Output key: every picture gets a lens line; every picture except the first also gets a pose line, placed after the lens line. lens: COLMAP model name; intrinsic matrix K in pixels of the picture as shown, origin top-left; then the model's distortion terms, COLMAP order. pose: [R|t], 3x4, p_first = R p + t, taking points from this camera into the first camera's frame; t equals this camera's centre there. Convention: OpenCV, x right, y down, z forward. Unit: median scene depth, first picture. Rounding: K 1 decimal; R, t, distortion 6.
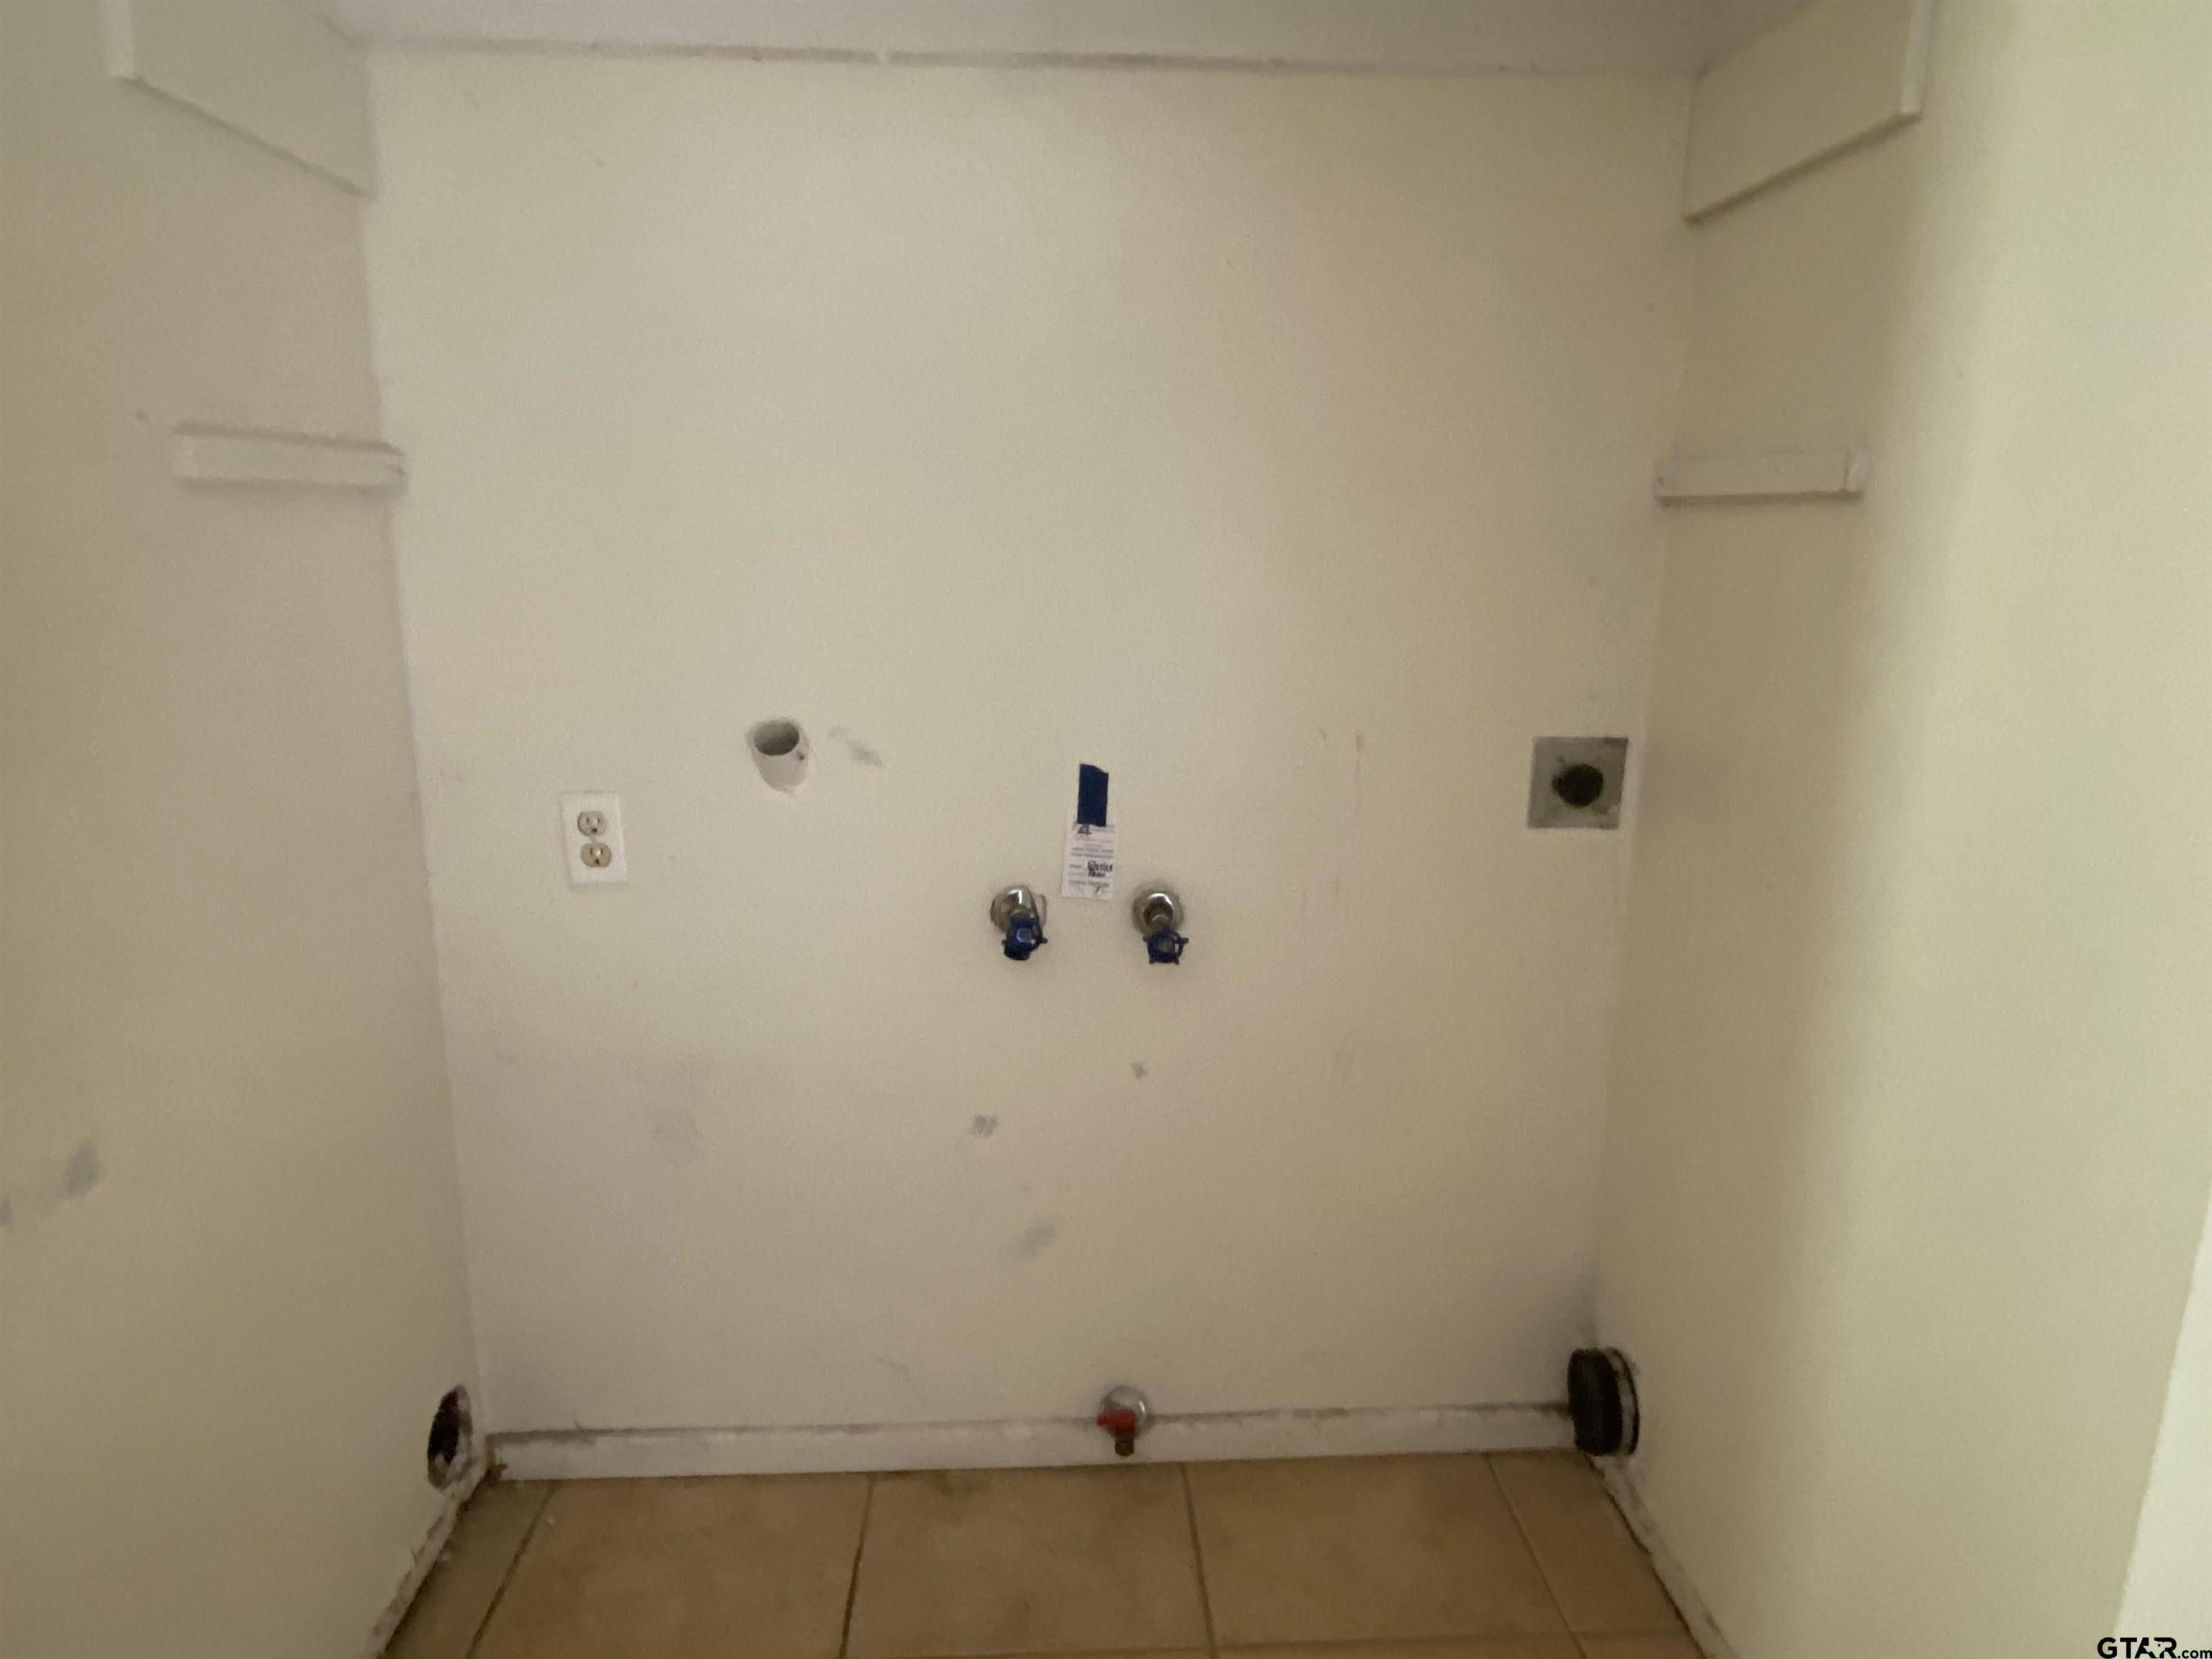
lens RADIAL K [[1339.0, 0, 1111.8], [0, 1339.0, 830.2], [0, 0, 1]] dist [-0.002411, -0.003751]
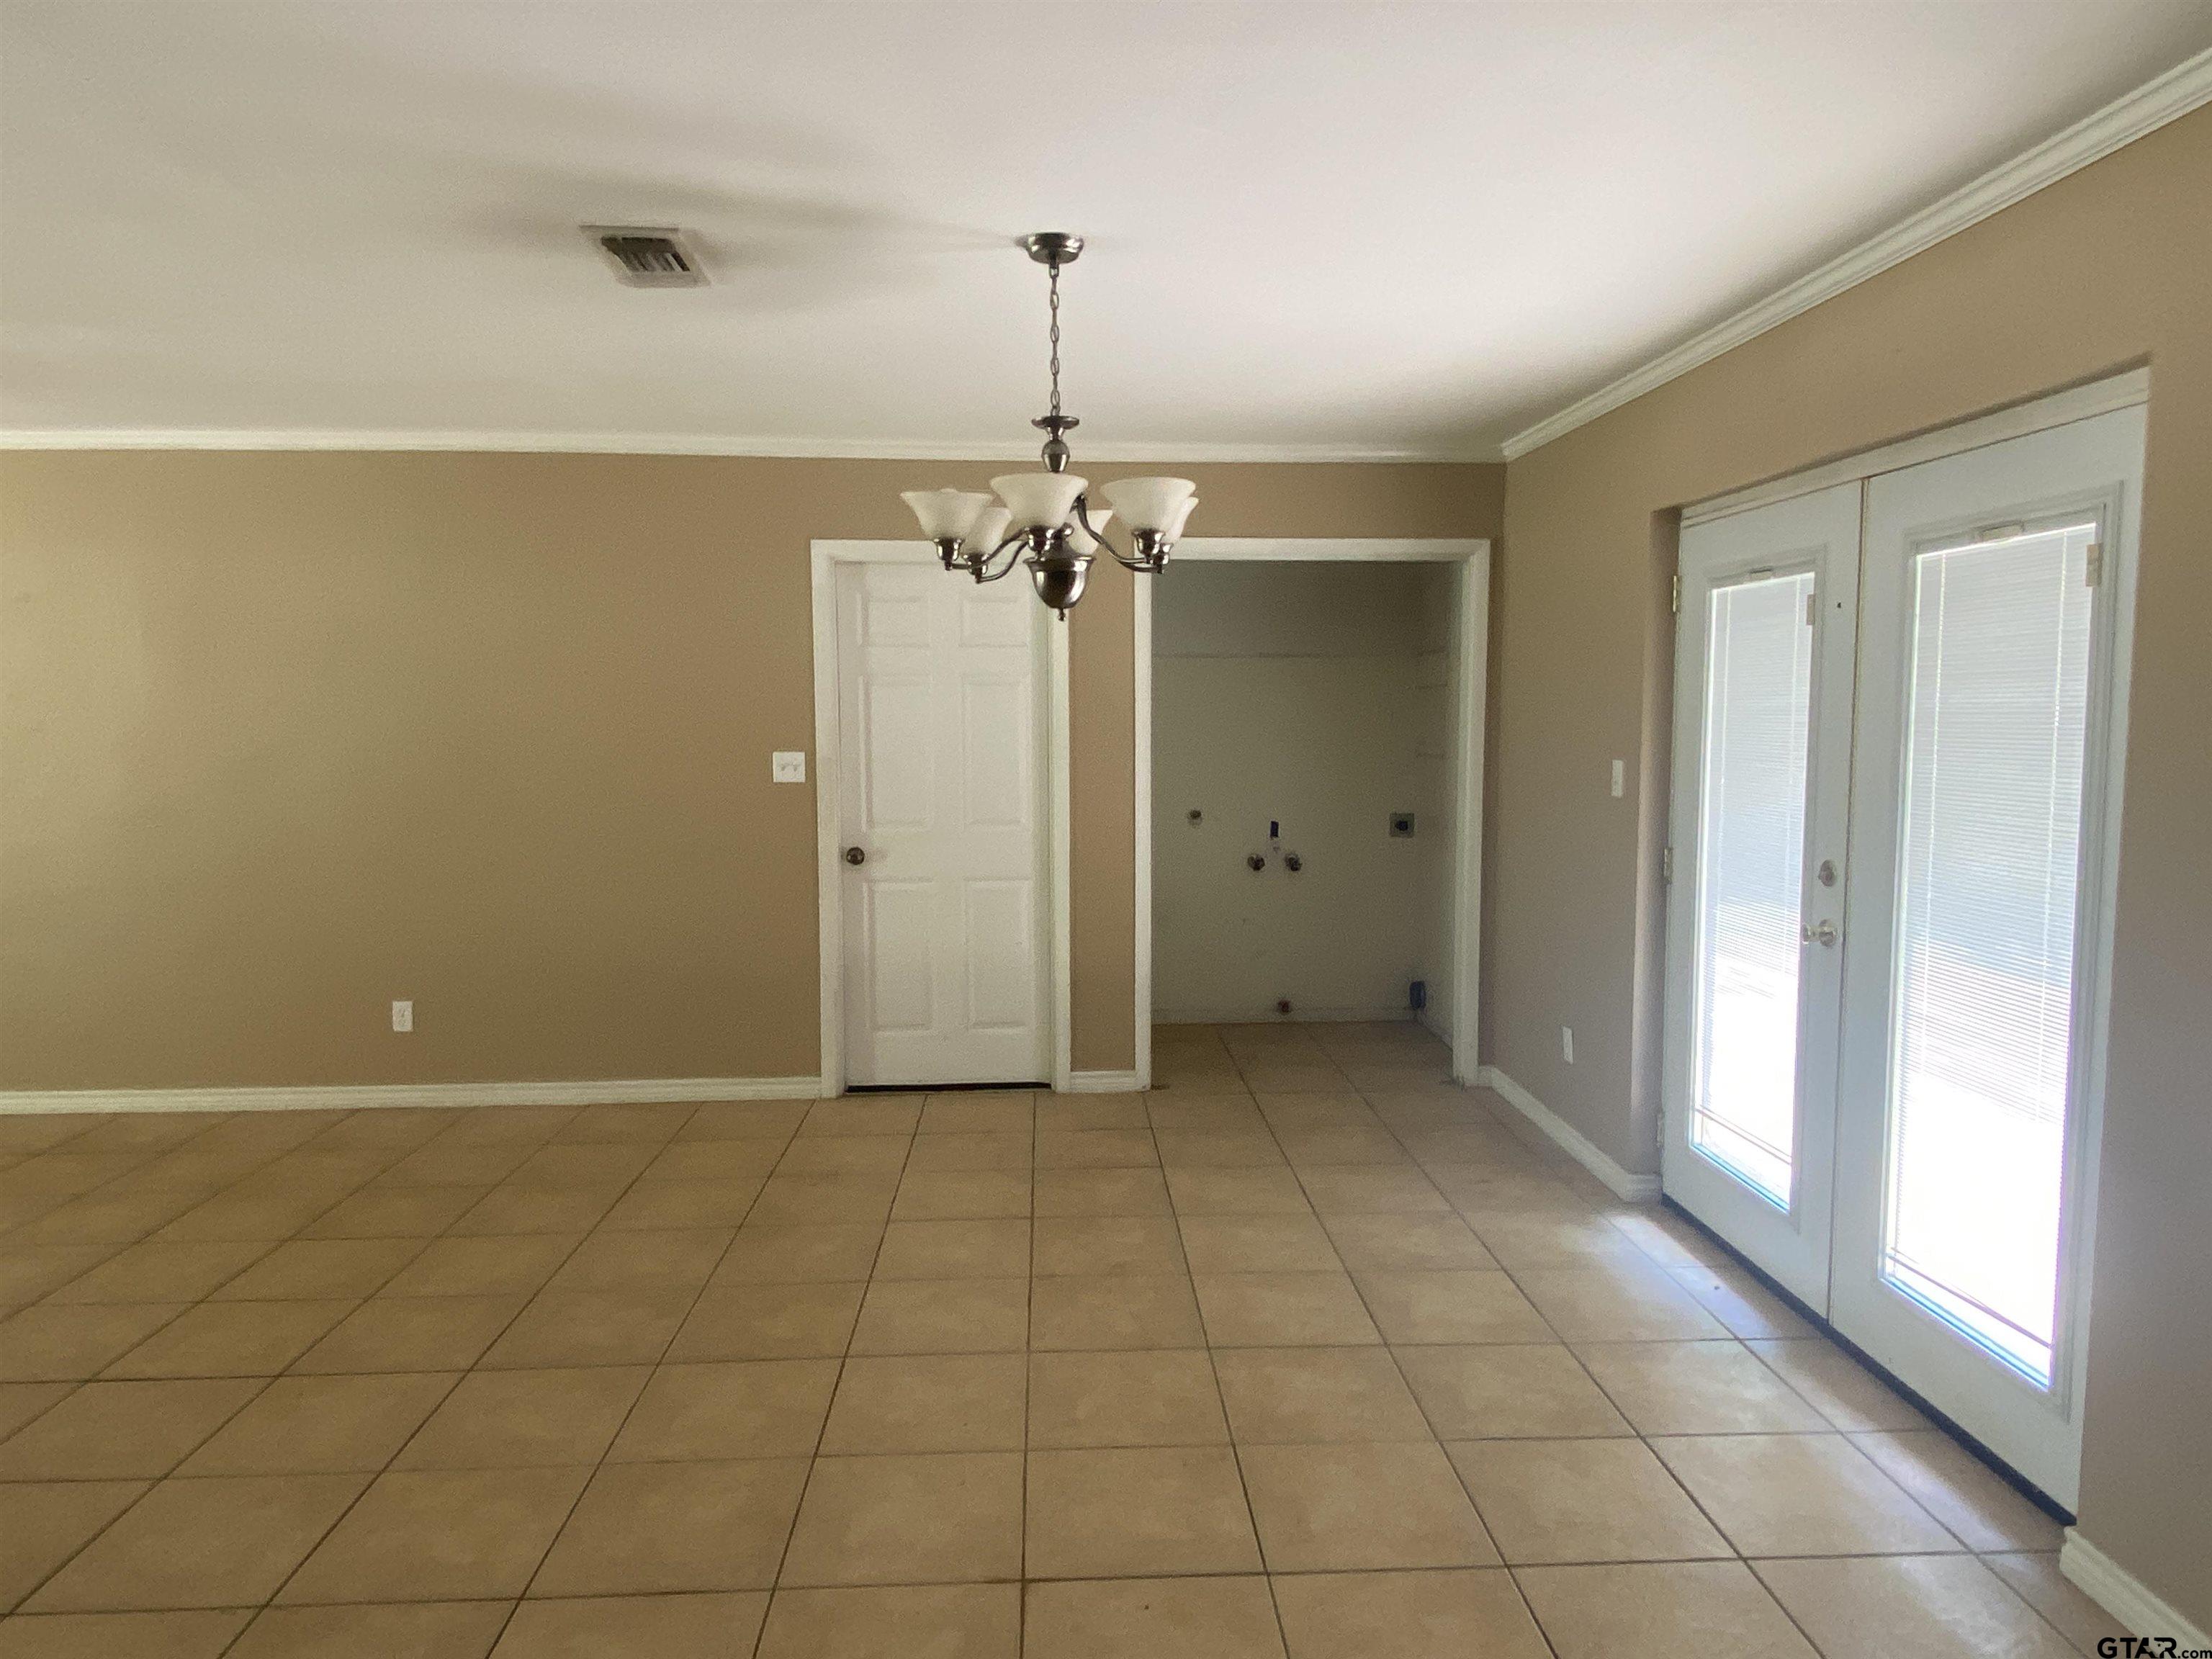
lens RADIAL K [[1339.0, 0, 1115.7], [0, 1339.0, 827.0], [0, 0, 1]] dist [-0.002411, -0.003751]
pose [[0.999892, -0.012060, 0.008387, -0.491640], [0.013131, 0.989732, -0.142331, 0.498315], [-0.006585, 0.142426, 0.989784, -2.734415]]
